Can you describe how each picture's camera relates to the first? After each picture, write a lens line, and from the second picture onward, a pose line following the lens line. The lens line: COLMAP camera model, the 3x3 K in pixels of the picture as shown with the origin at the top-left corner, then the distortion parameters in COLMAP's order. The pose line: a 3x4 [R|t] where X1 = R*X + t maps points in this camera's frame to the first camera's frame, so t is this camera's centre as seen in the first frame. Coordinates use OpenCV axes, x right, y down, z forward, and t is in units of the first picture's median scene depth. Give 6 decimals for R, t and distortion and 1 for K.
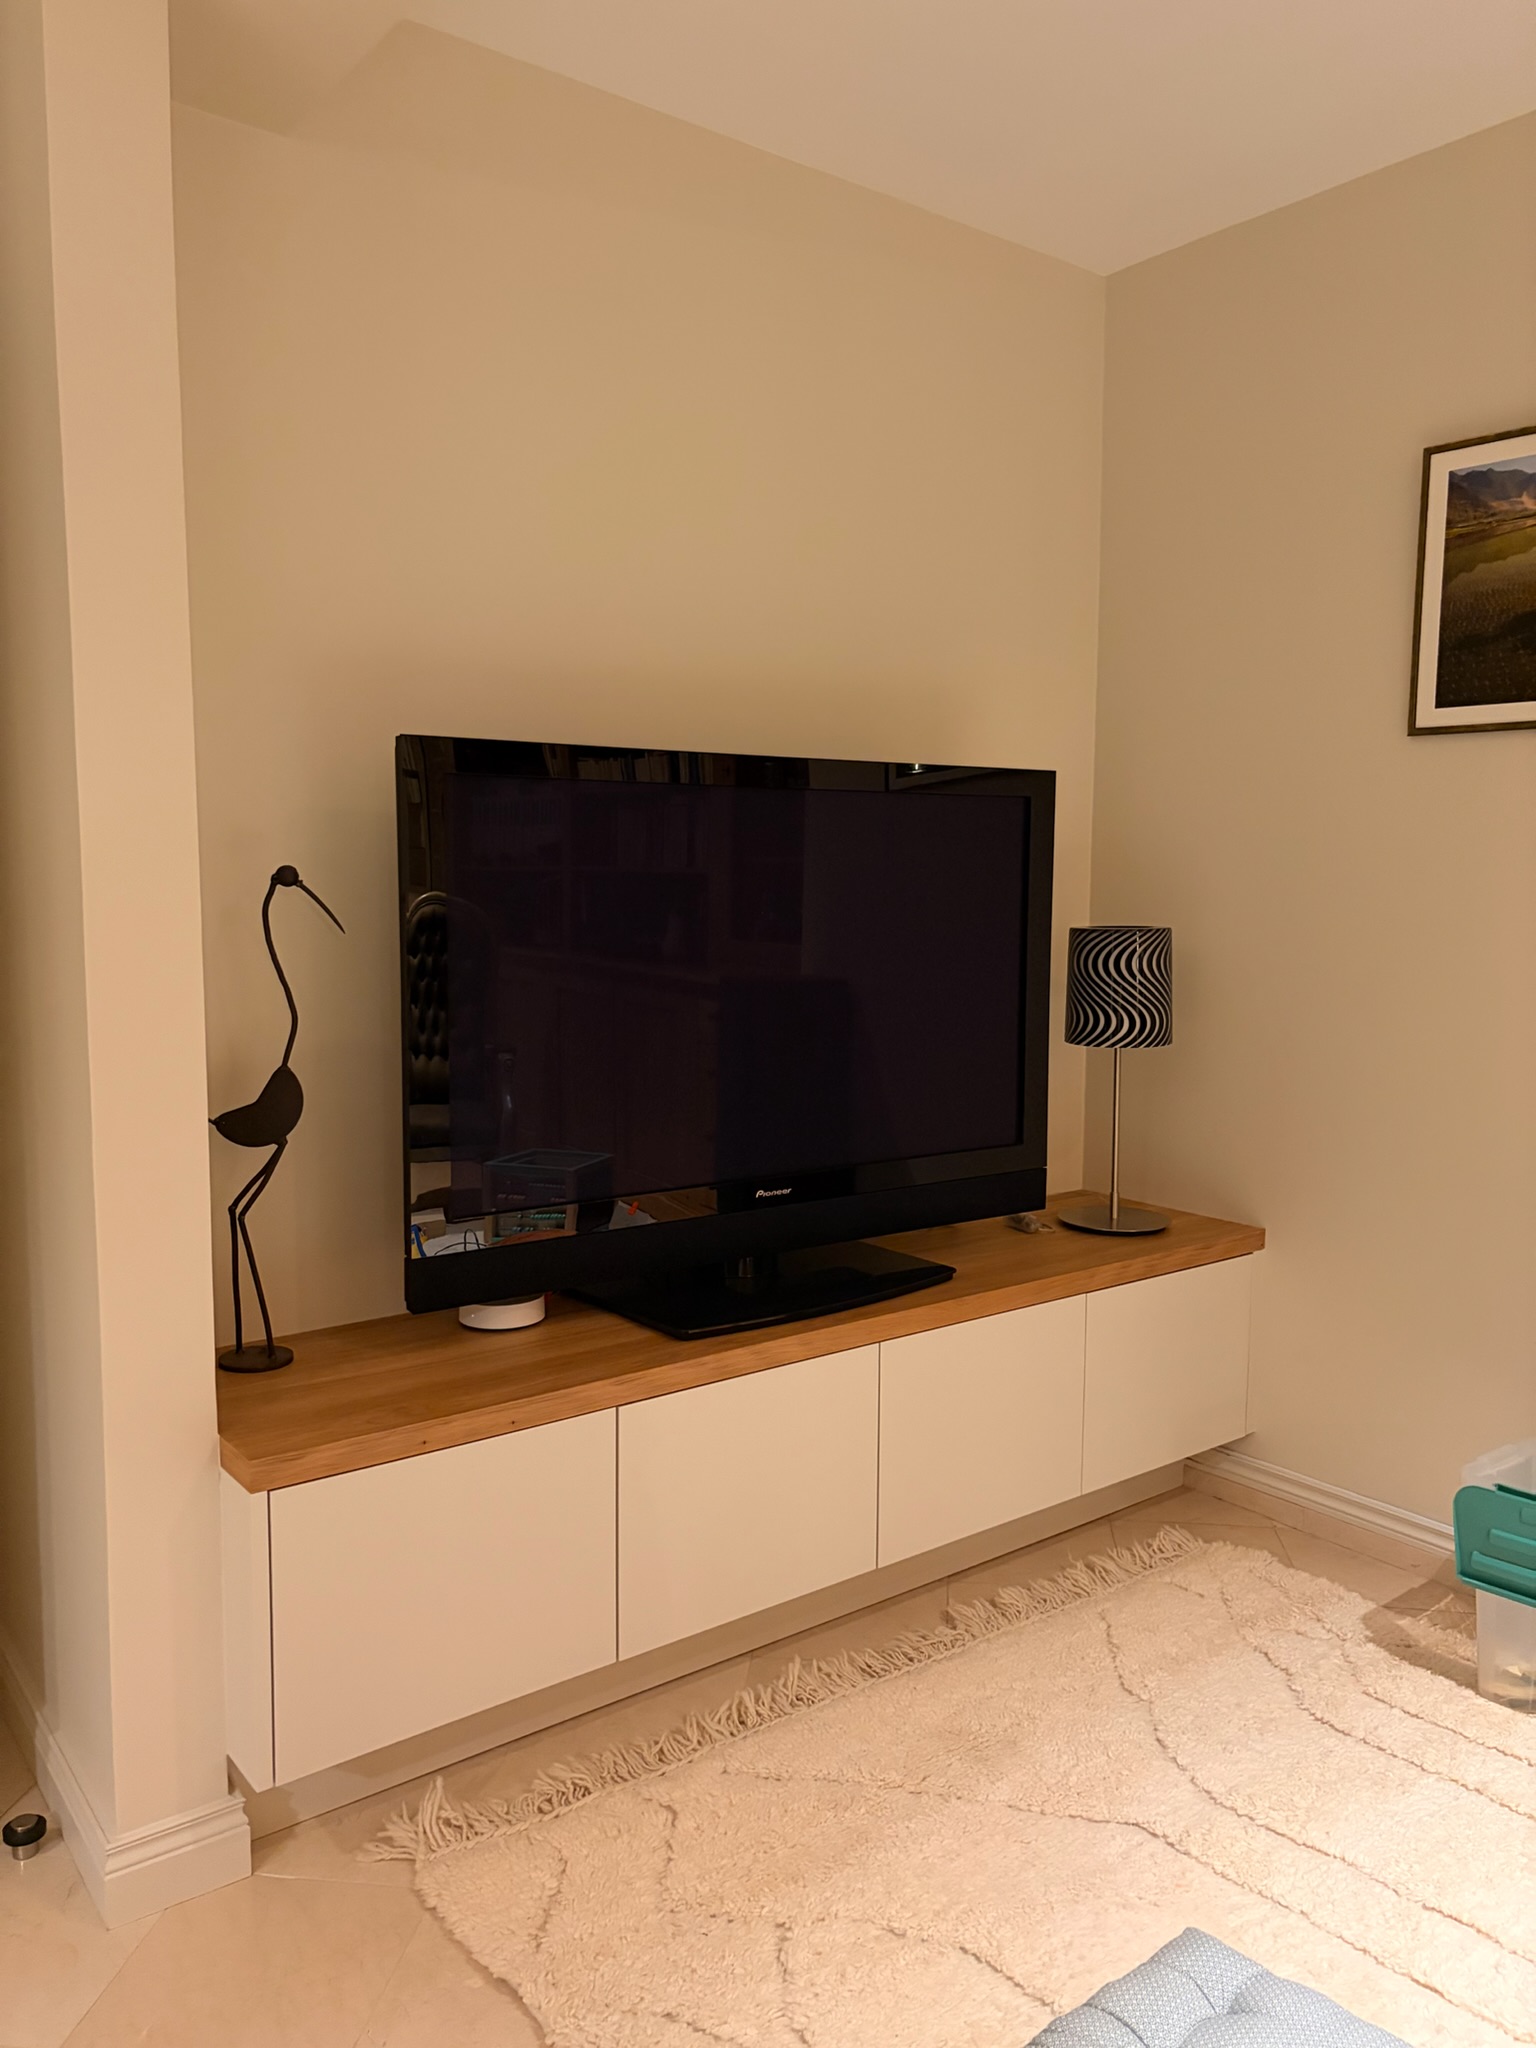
lens RADIAL K [[1539.6, 0, 751.4], [0, 1539.6, 1027.5], [0, 0, 1]] dist [0.045404, -0.046639]
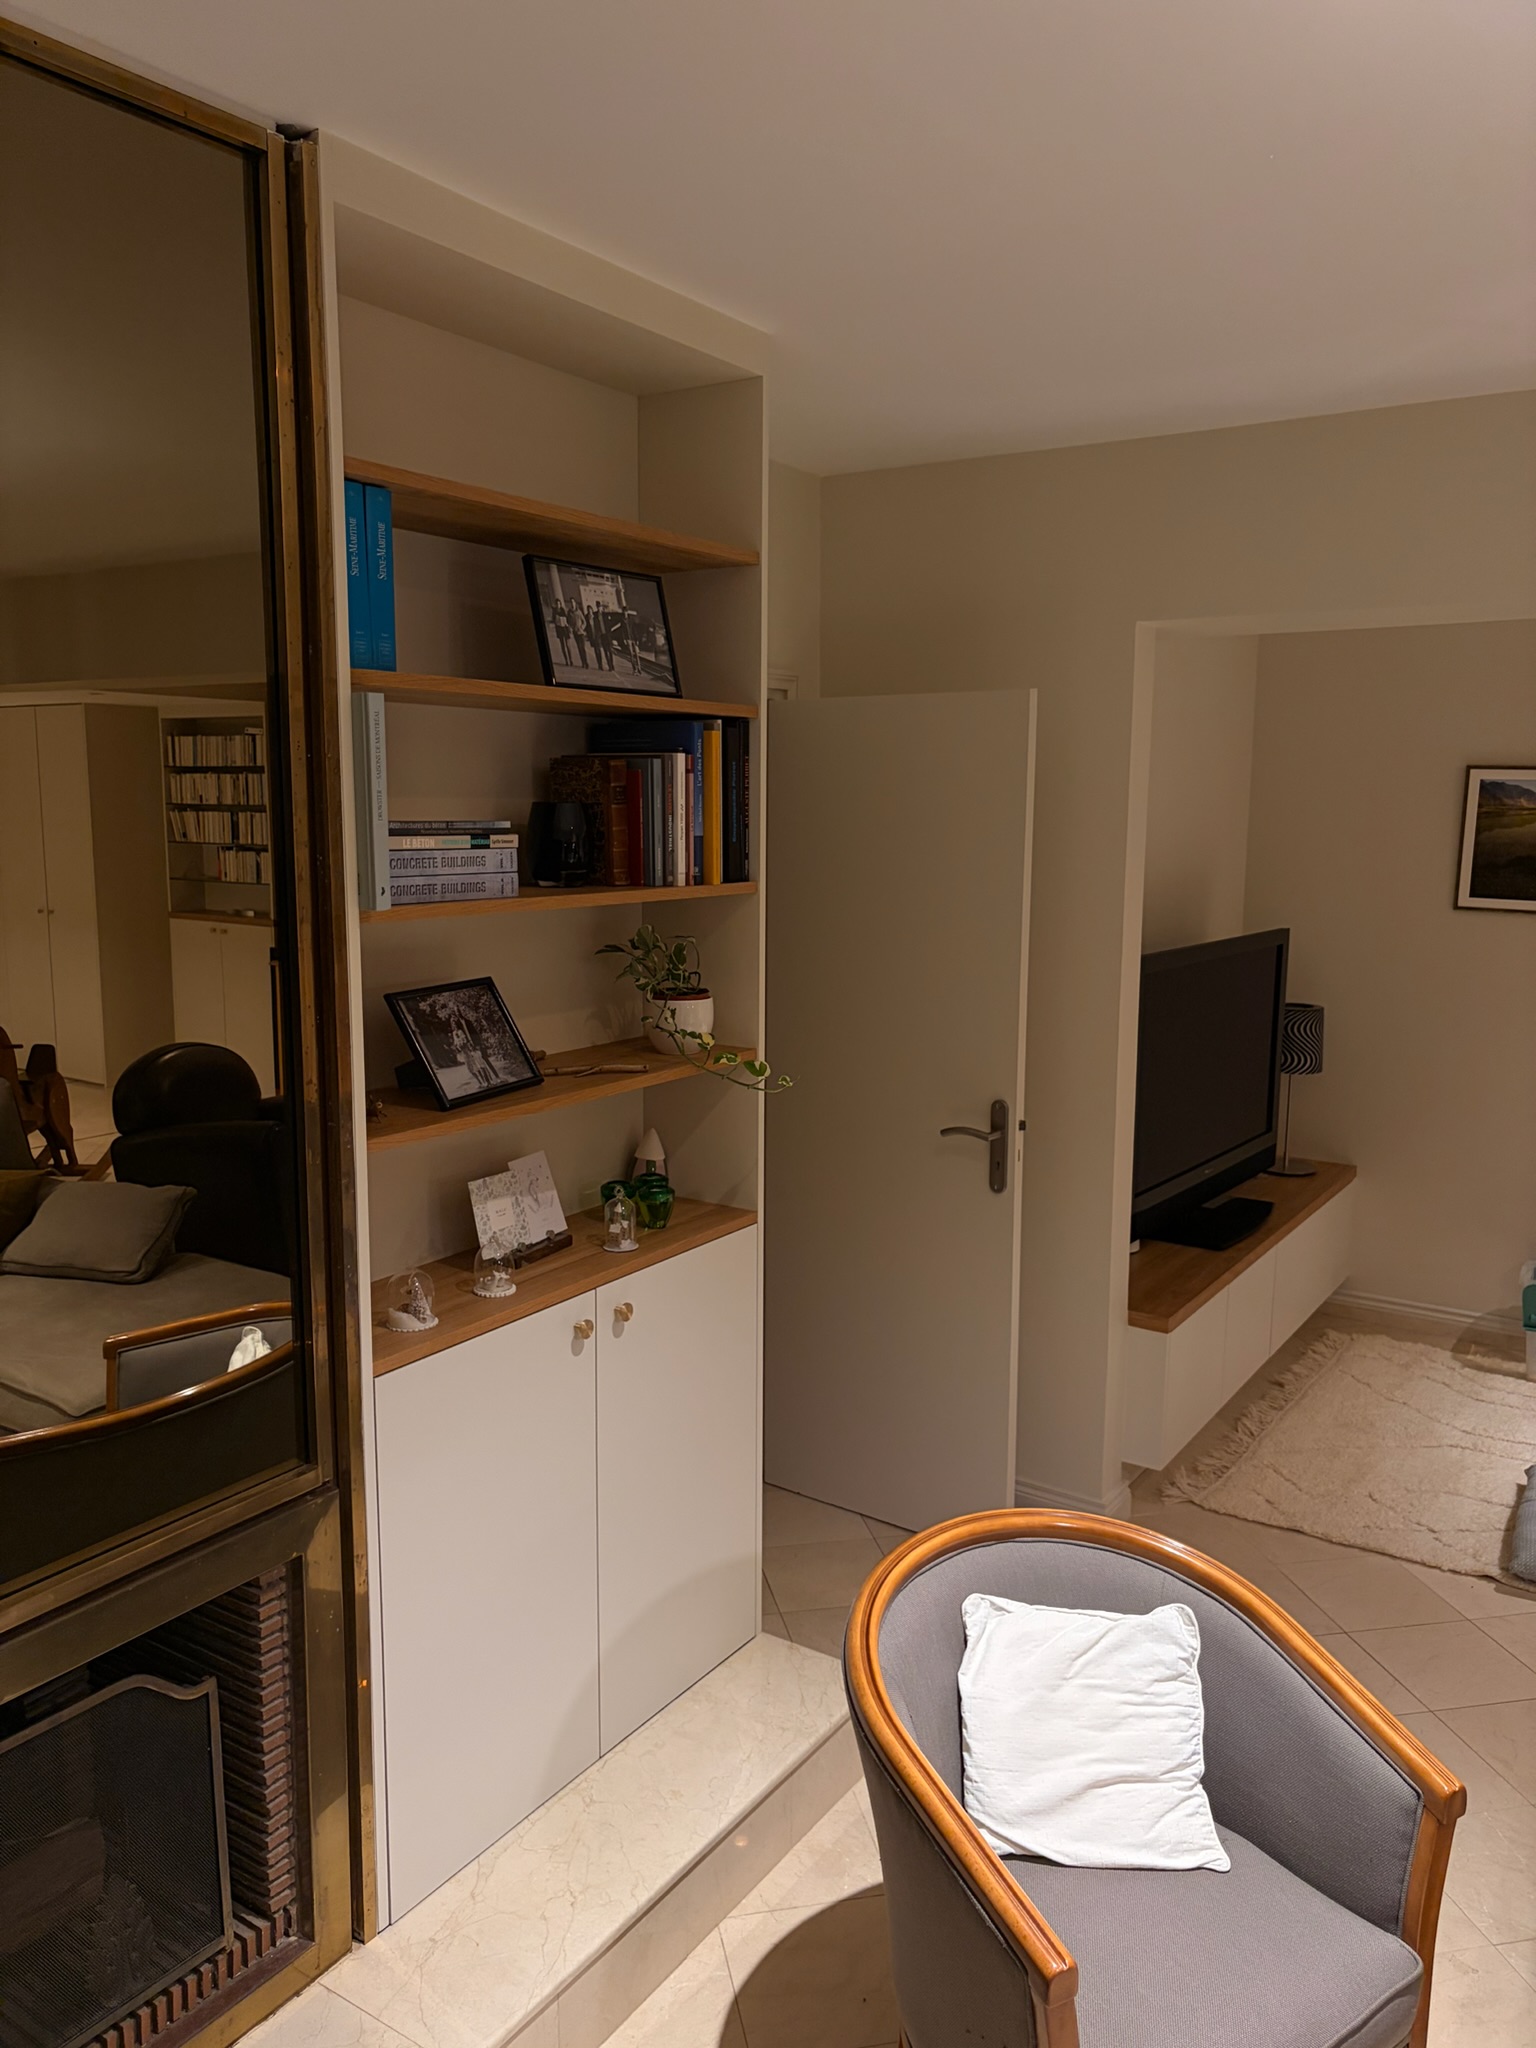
lens RADIAL K [[1539.6, 0, 772.4], [0, 1539.6, 1029.8], [0, 0, 1]] dist [0.045404, -0.046639]
pose [[0.947970, -0.046350, 0.314969, -1.174202], [0.027501, 0.997569, 0.064029, -0.219211], [-0.317171, -0.052035, 0.946940, -0.669741]]
